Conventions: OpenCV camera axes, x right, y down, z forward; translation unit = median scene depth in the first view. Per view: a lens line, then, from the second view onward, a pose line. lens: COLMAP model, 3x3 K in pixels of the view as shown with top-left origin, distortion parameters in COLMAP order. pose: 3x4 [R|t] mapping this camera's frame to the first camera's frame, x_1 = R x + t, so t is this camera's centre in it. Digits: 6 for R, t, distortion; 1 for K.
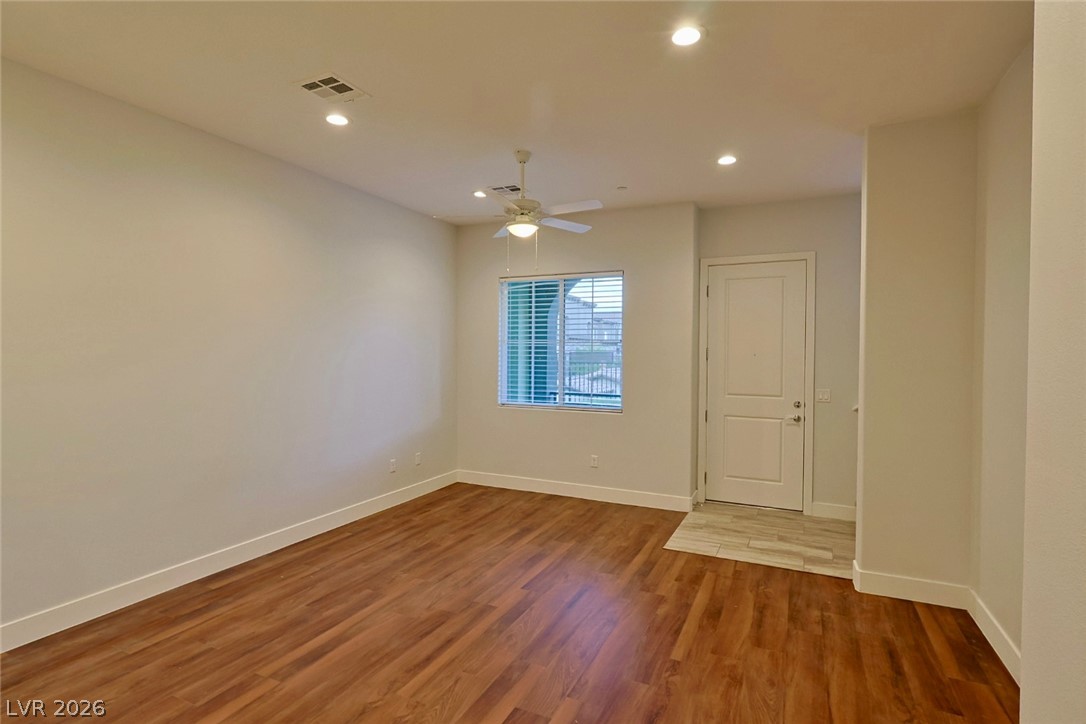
lens RADIAL K [[540.3, 0, 543.0], [0, 540.3, 362.0], [0, 0, 1]] dist [-0.002408, -0.000187]
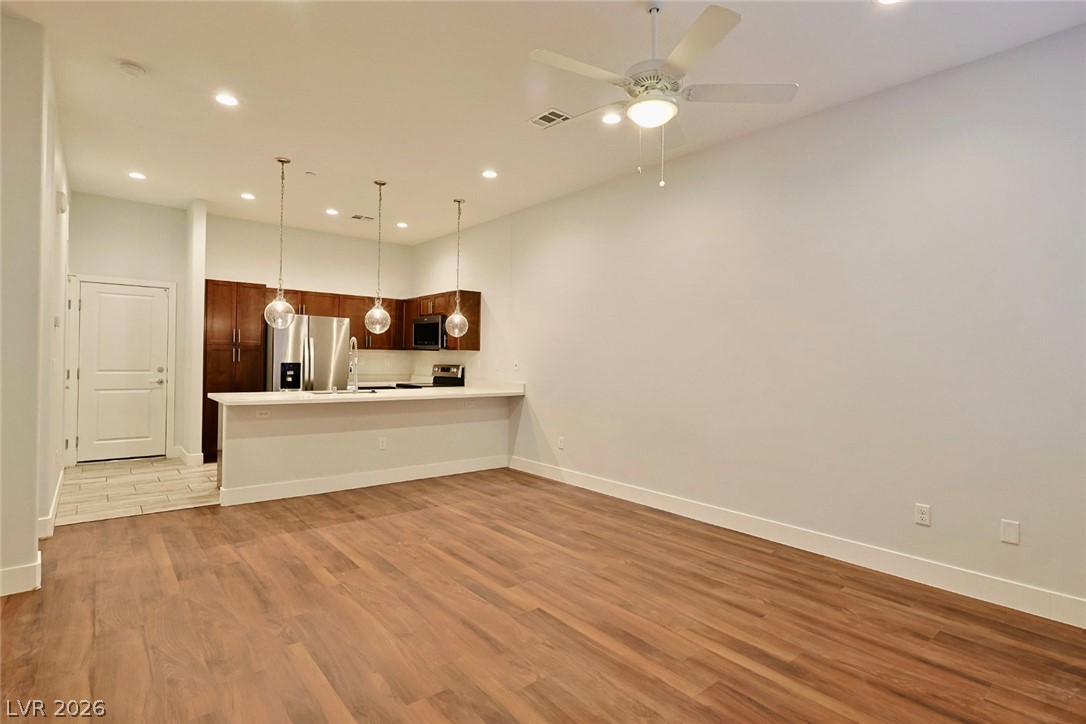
lens RADIAL K [[539.2, 0, 538.7], [0, 539.2, 357.6], [0, 0, 1]] dist [-0.000327, 0.000068]
pose [[-0.429800, -0.020758, -0.902686, 0.631022], [-0.039298, 0.999218, -0.004267, 0.055534], [0.902069, 0.033639, -0.430279, 1.241874]]
